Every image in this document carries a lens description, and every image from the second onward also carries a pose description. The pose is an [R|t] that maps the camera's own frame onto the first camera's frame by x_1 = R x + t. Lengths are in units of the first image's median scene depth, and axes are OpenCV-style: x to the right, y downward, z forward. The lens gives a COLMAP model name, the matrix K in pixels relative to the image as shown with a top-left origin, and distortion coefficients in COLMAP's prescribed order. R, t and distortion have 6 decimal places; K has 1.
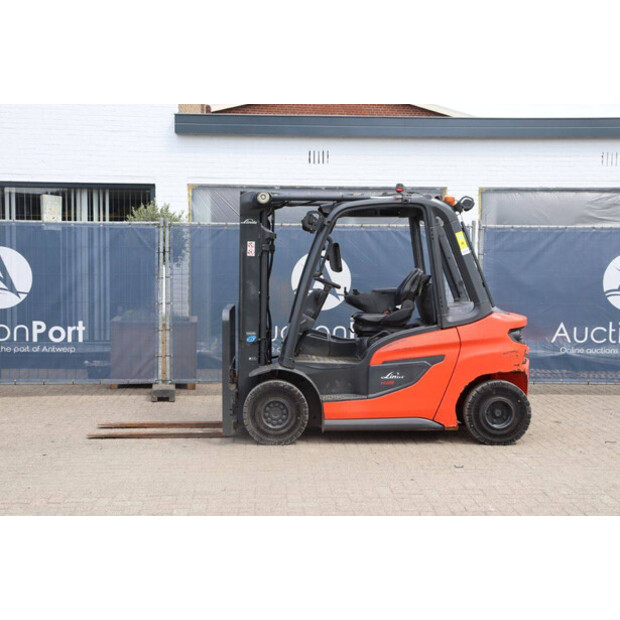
lens RADIAL K [[1002.7, 0, 310.0], [0, 1002.7, 310.0], [0, 0, 1]] dist [0.154802, 0.094320]
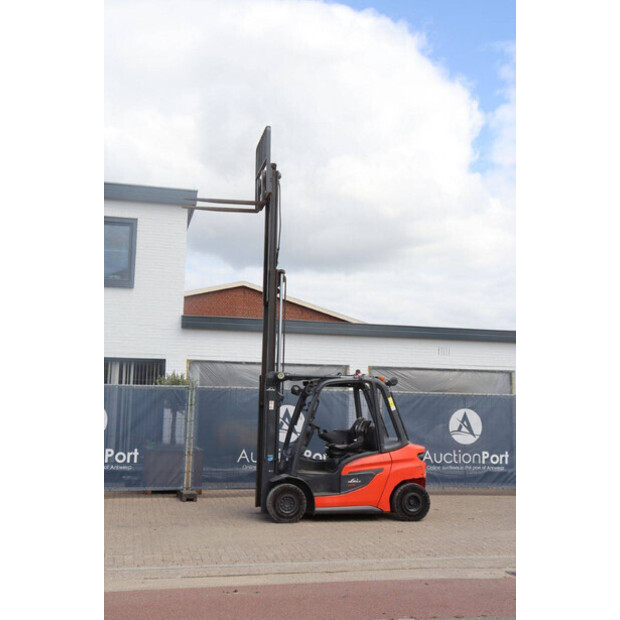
lens RADIAL K [[781.7, 0, 310.0], [0, 781.7, 310.0], [0, 0, 1]] dist [0.032943, 0.020627]
pose [[0.982278, 0.034917, 0.184148, -0.245970], [-0.003343, 0.985601, -0.169055, 0.004007], [-0.187400, 0.165444, 0.968251, -0.330267]]
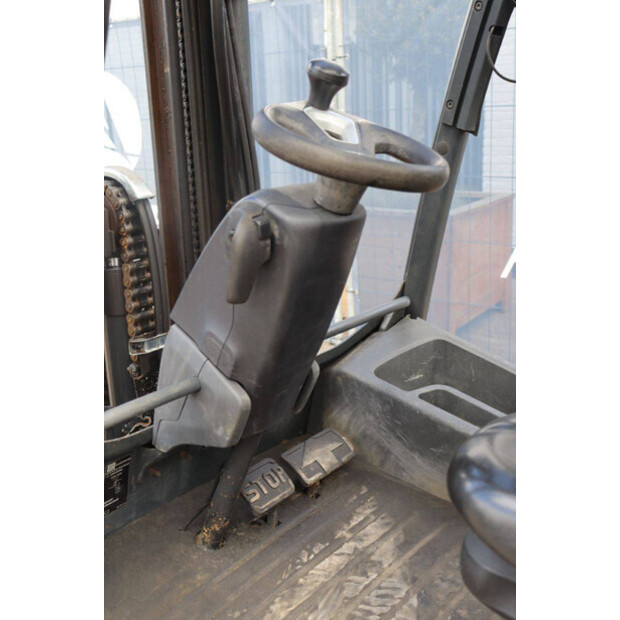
lens RADIAL K [[730.1, 0, 310.0], [0, 730.1, 310.0], [0, 0, 1]] dist [0.015454, 0.010627]
pose [[0.762160, 0.139758, -0.632124, 0.081979], [0.000329, 0.976336, 0.216258, -0.027281], [0.647389, -0.165031, 0.744078, 0.941101]]
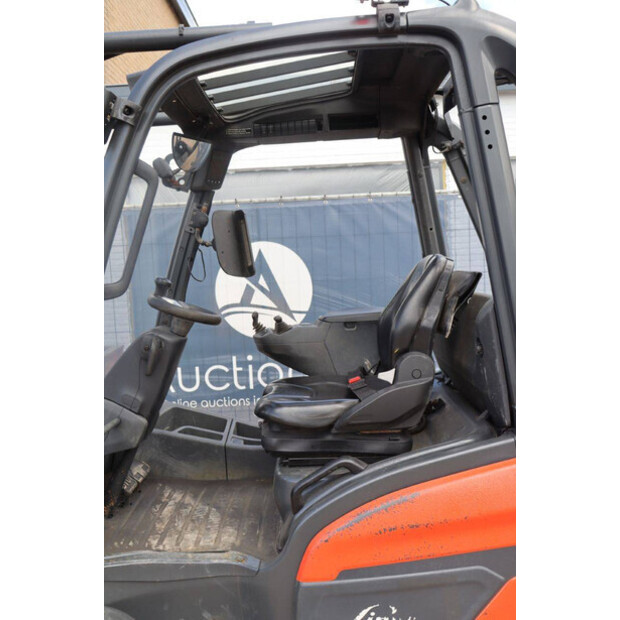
lens RADIAL K [[621.0, 0, 318.9], [0, 621.0, 310.7], [0, 0, 1]] dist [-0.035677, 0.018261]
pose [[0.998161, -0.048640, -0.036170, 0.075045], [0.049341, 0.998606, 0.018730, -0.029094], [0.035209, -0.020481, 0.999170, 0.803814]]
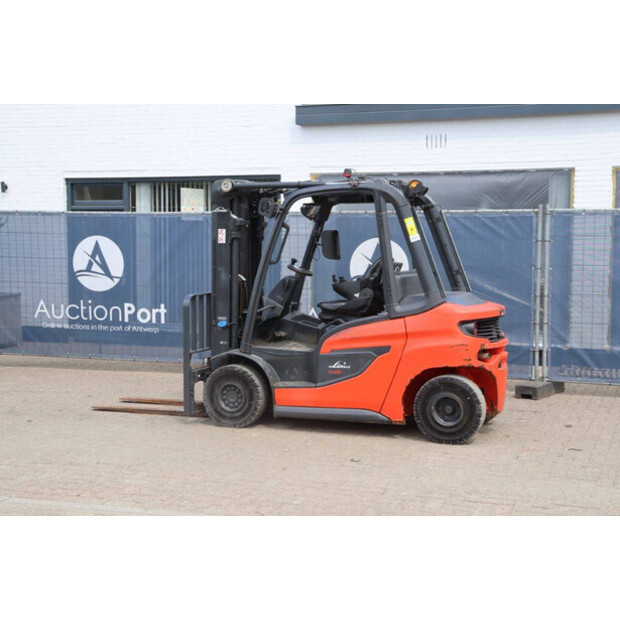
lens RADIAL K [[1002.7, 0, 310.0], [0, 1002.7, 310.0], [0, 0, 1]] dist [0.154802, 0.094320]
pose [[0.923350, 0.024225, -0.383195, 0.422441], [-0.020017, 0.999688, 0.014966, -0.002515], [0.383438, -0.006148, 0.923546, 0.081877]]
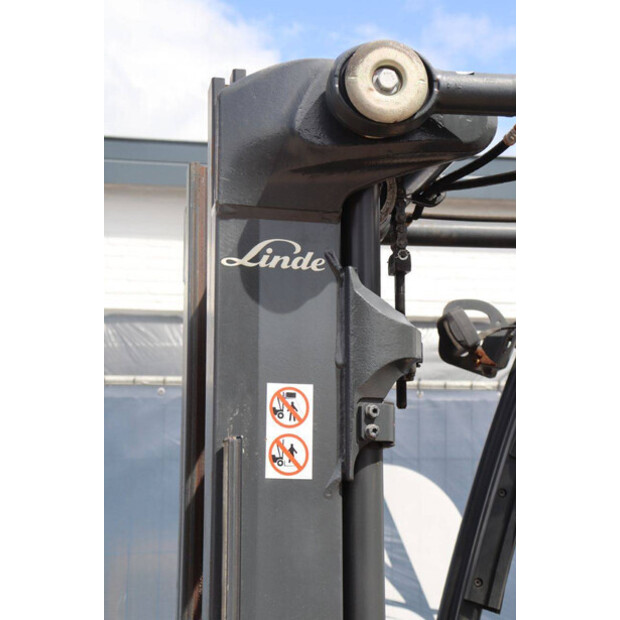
lens RADIAL K [[1167.6, 0, 310.0], [0, 1167.6, 310.0], [0, 0, 1]] dist [0.041514, 0.018784]
pose [[0.989108, 0.011833, 0.146716, -0.081734], [0.017923, 0.979664, -0.199842, -0.043814], [-0.146097, 0.200295, 0.968782, 0.827149]]
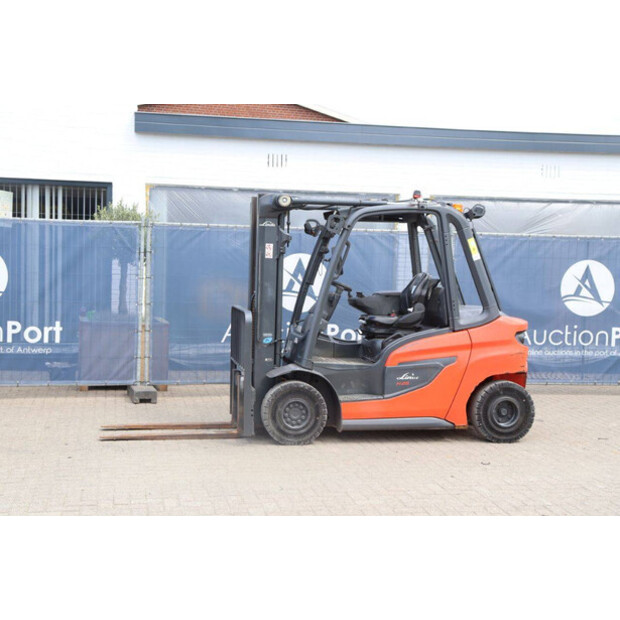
lens RADIAL K [[1002.7, 0, 310.0], [0, 1002.7, 310.0], [0, 0, 1]] dist [0.154802, 0.094320]
pose [[0.988404, 0.008405, 0.151613, -0.170973], [-0.008178, 0.999964, -0.002119, 0.000120], [-0.151626, 0.000855, 0.988438, -0.004639]]
